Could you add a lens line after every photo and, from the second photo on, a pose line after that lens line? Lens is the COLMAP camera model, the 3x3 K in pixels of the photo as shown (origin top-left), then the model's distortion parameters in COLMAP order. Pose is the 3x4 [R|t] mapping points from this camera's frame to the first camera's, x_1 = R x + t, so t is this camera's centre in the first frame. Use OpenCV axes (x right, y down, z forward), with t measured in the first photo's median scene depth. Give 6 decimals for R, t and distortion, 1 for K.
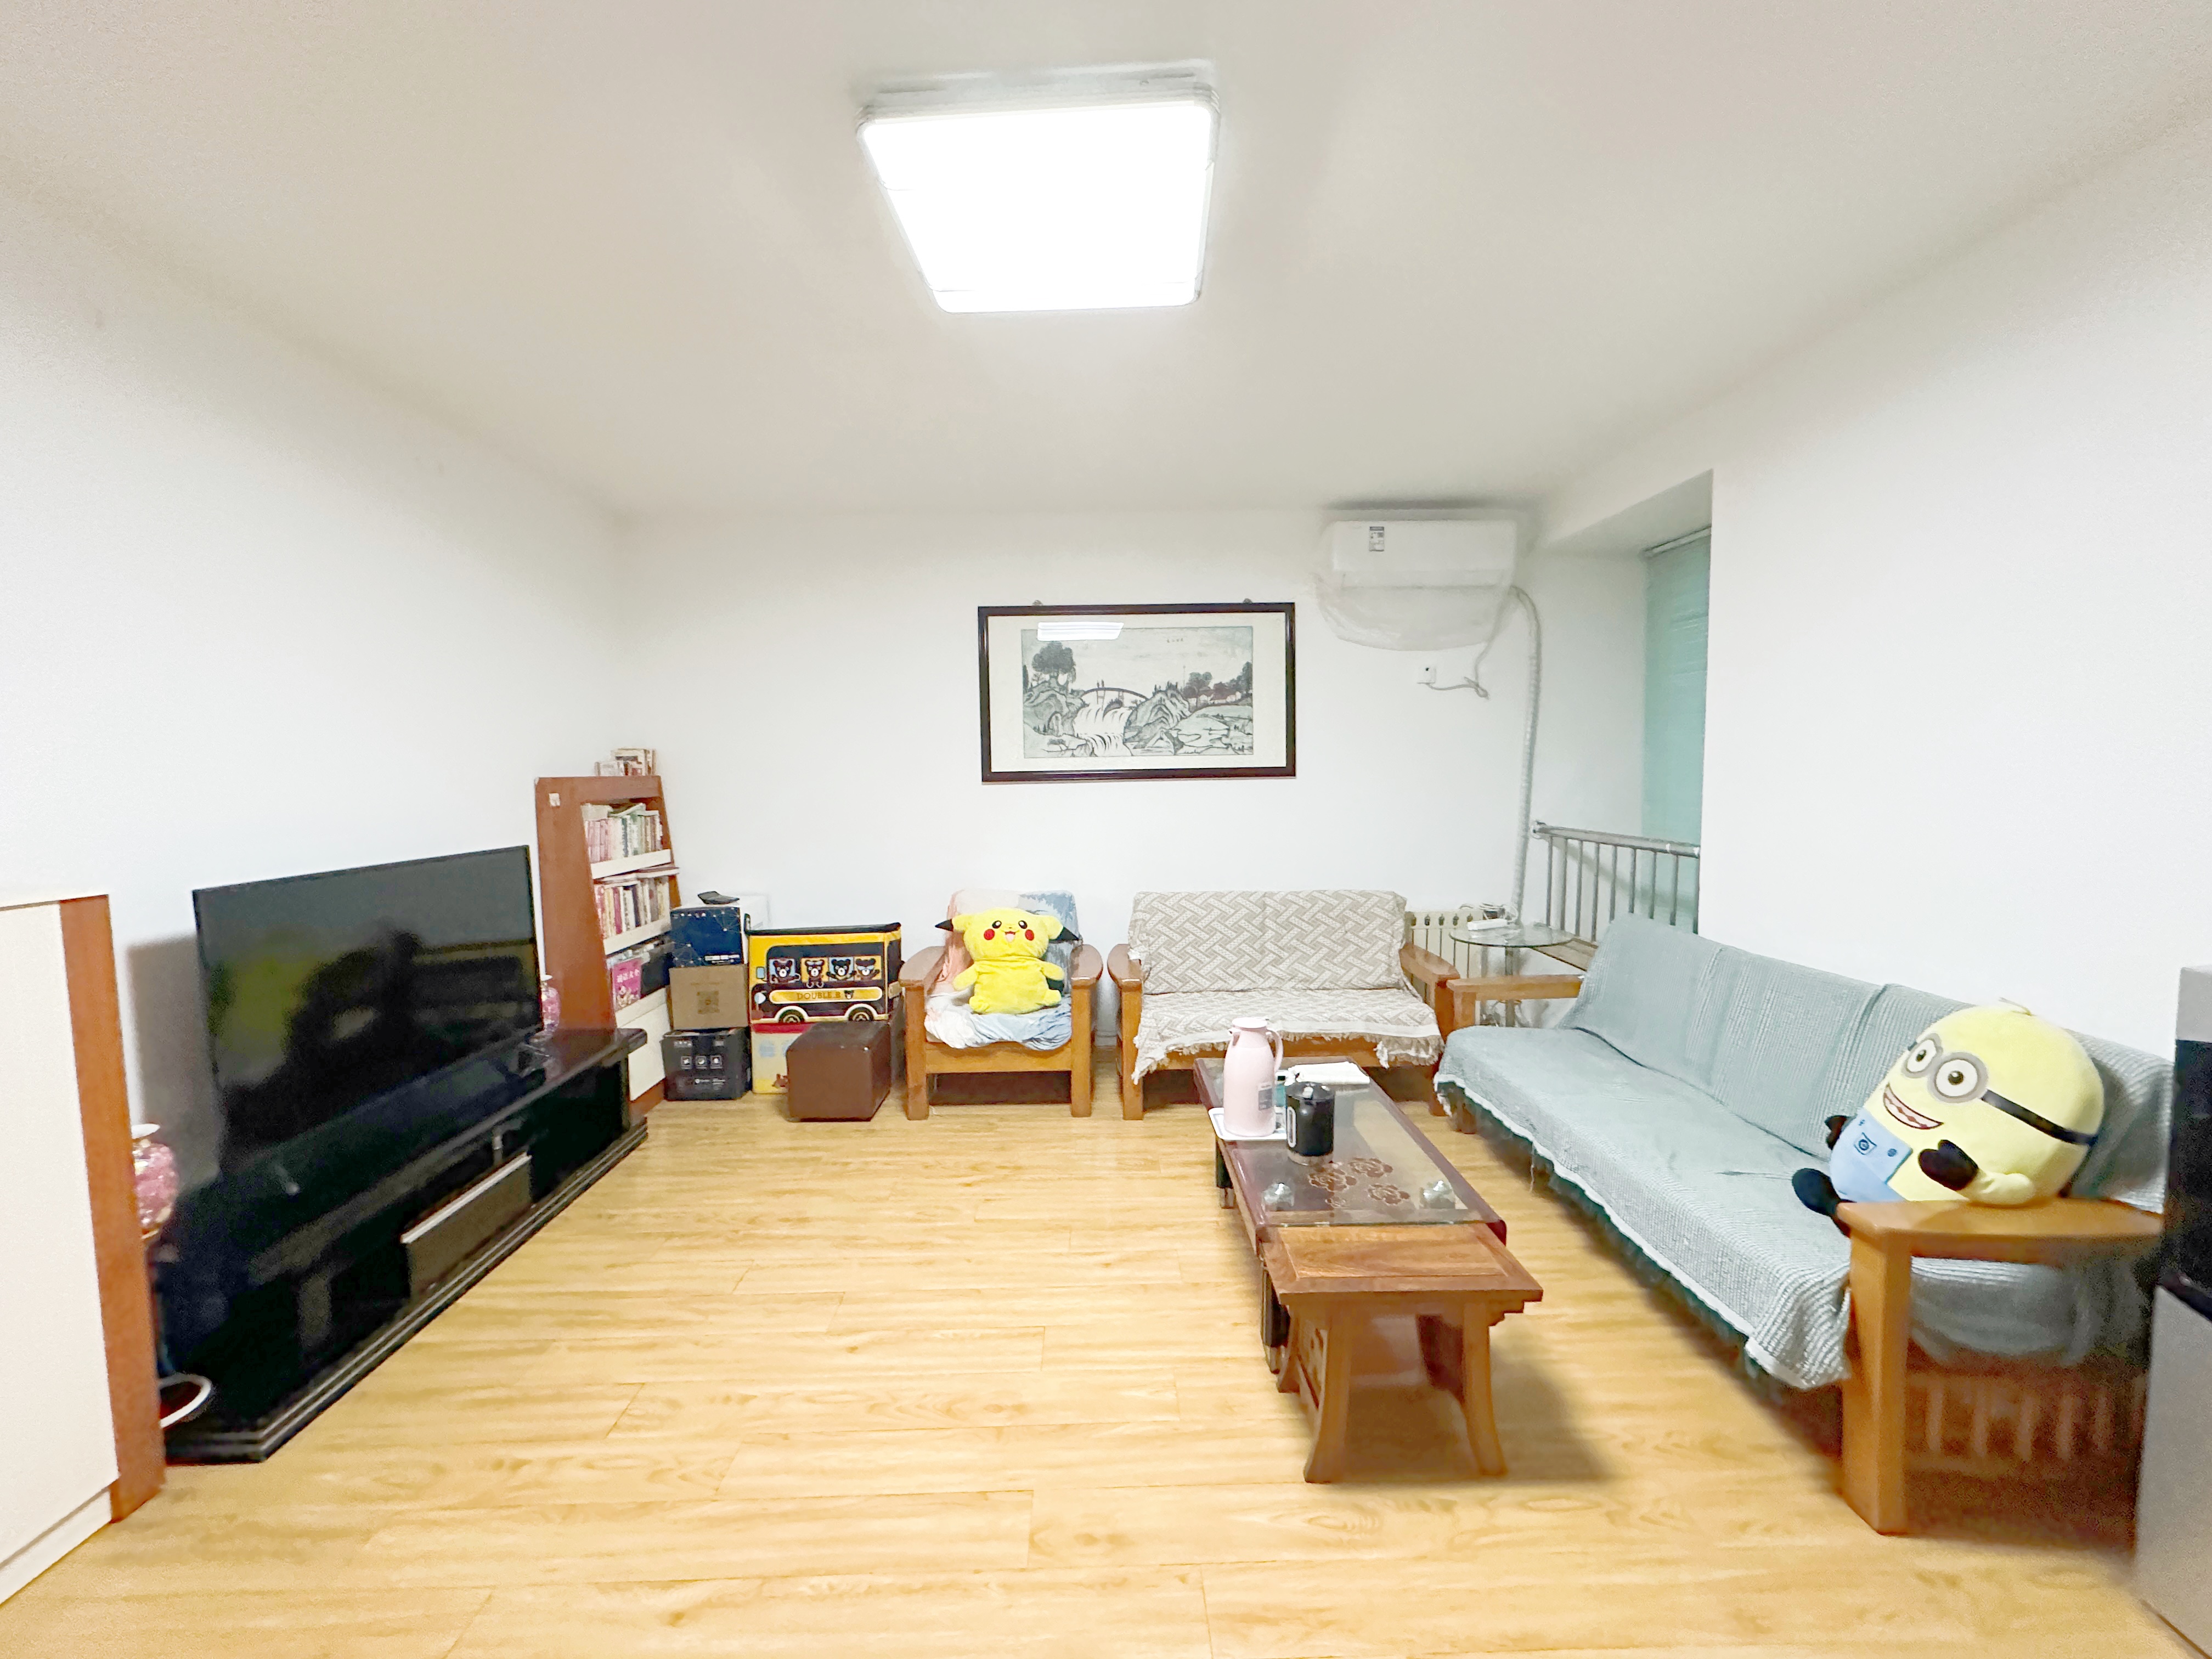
lens RADIAL K [[878.7, 0, 1107.5], [0, 878.7, 827.1], [0, 0, 1]] dist [0.000446, -0.000147]
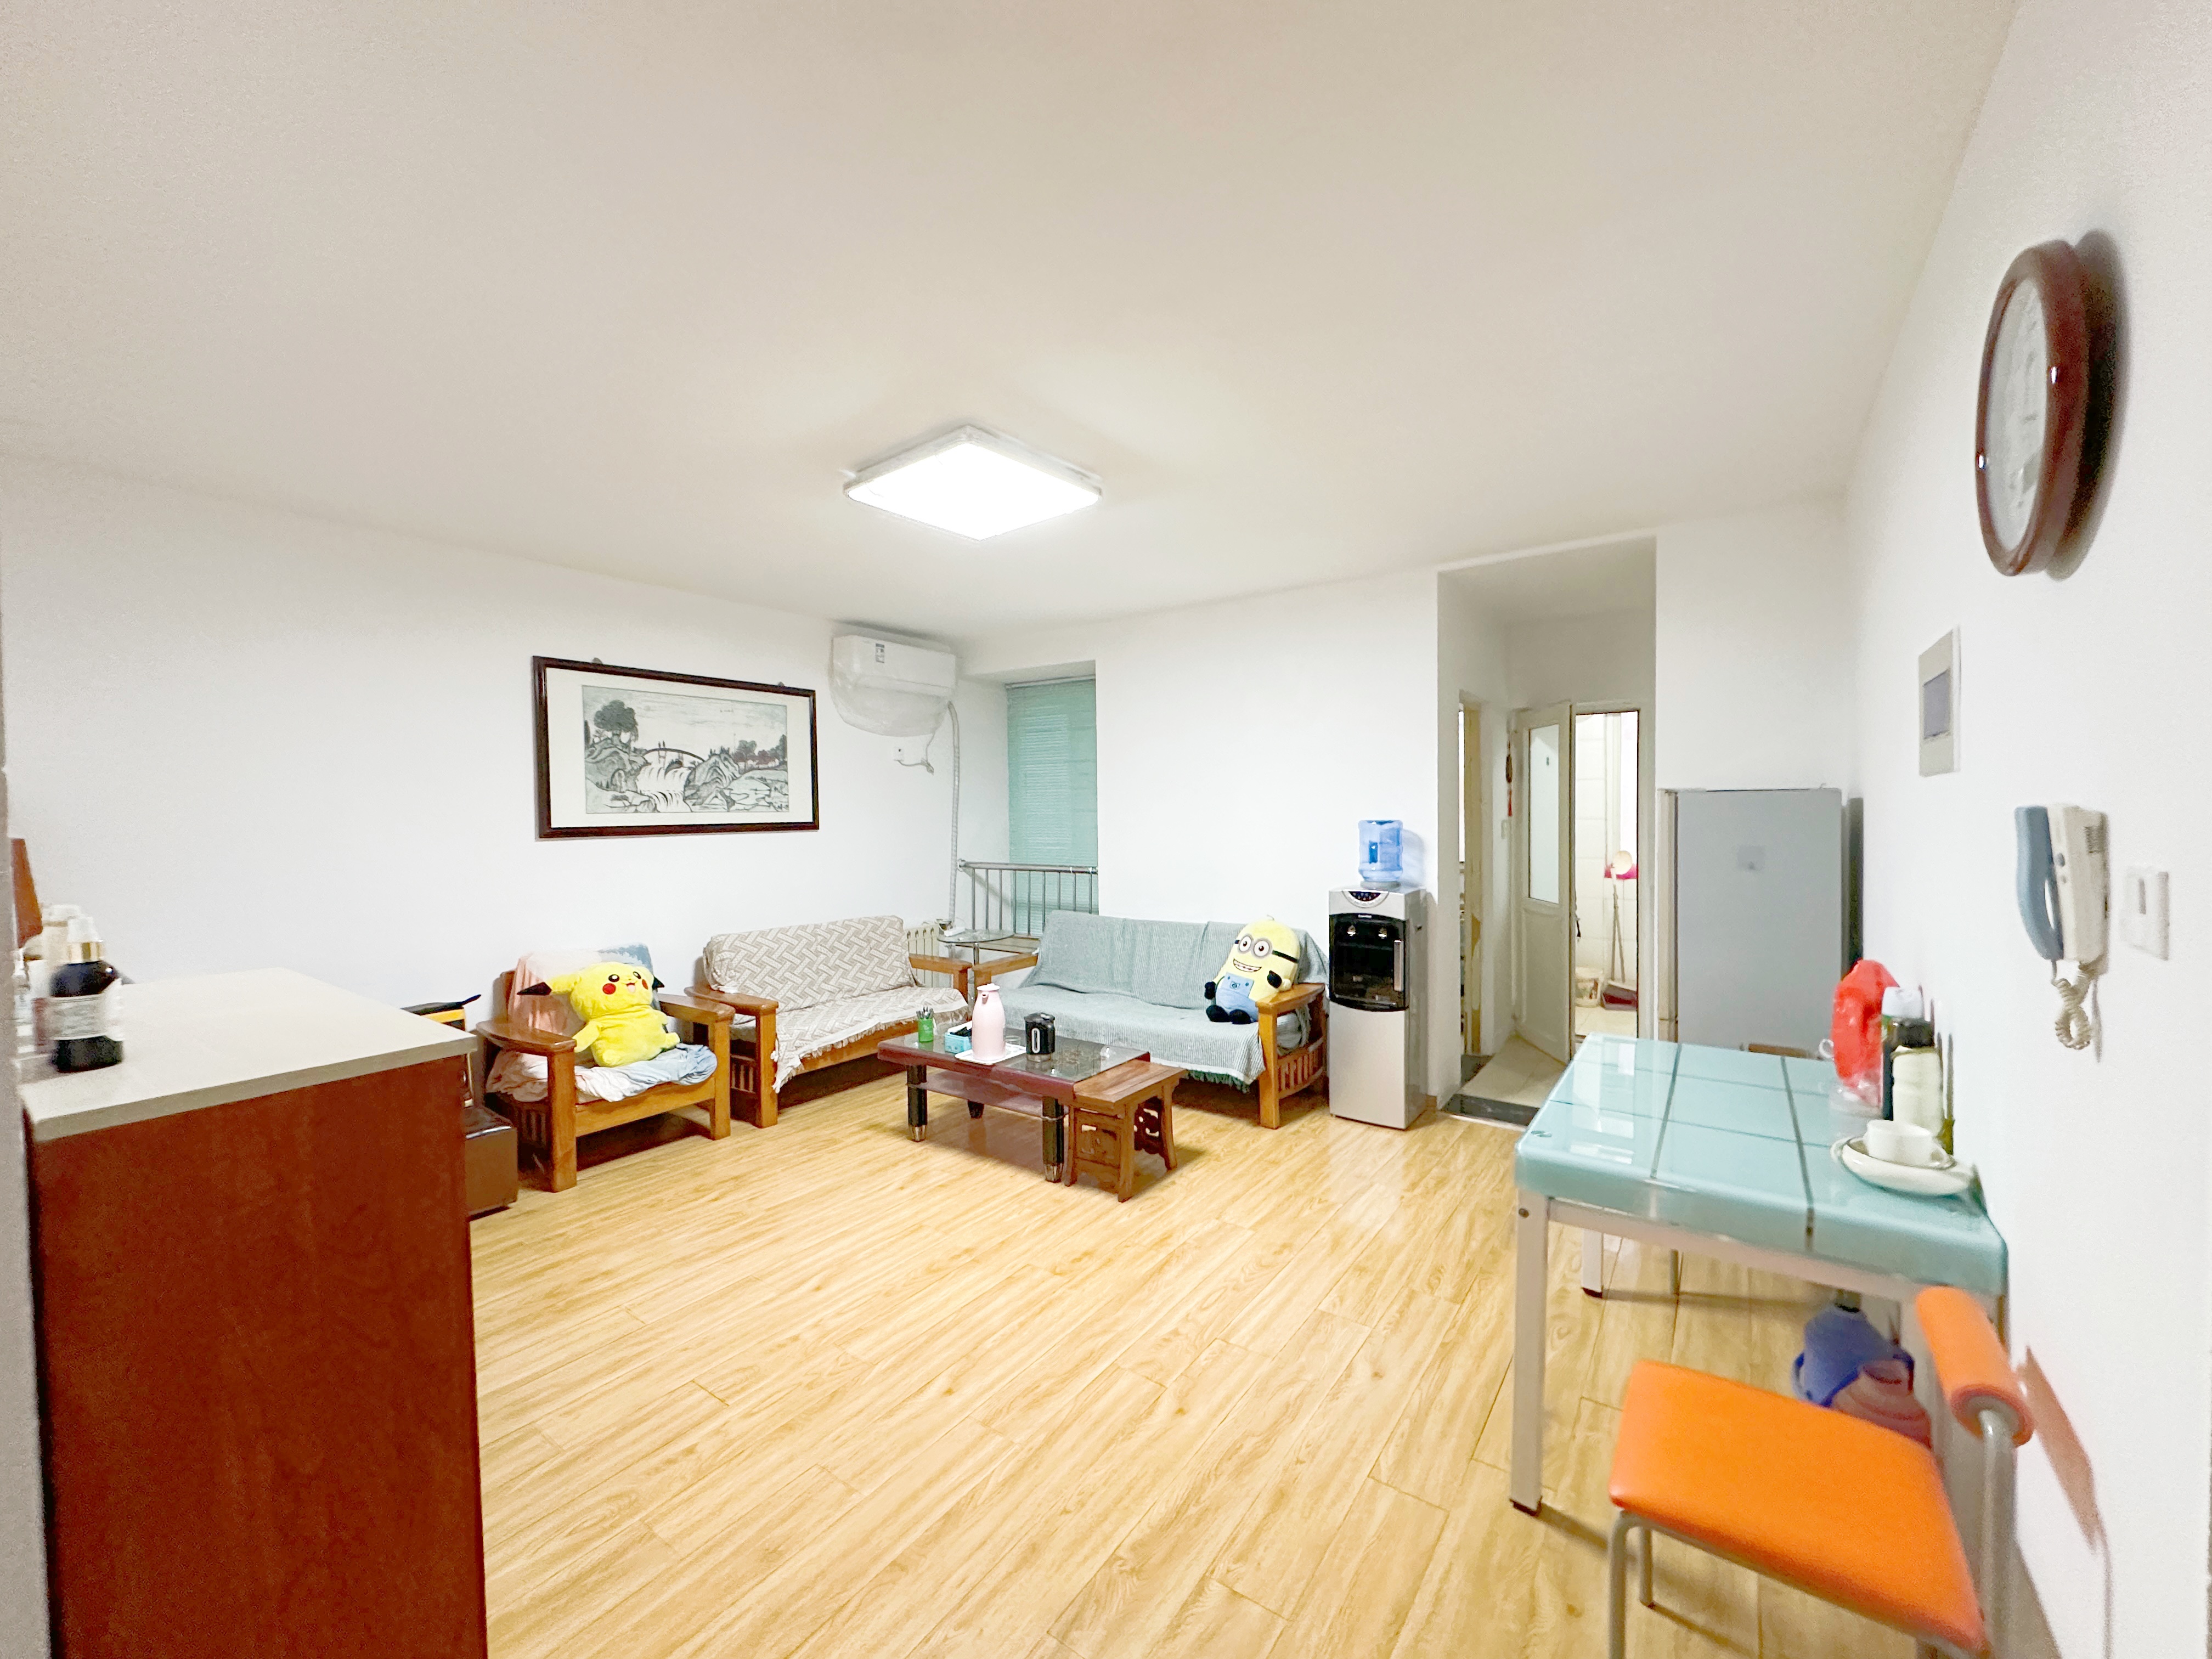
lens RADIAL K [[878.7, 0, 1108.0], [0, 878.7, 825.1], [0, 0, 1]] dist [0.000446, -0.000147]
pose [[0.593758, -0.004273, 0.804632, -0.549392], [0.053143, 0.998011, -0.033916, -0.000460], [-0.802887, 0.062899, 0.592804, -0.060915]]
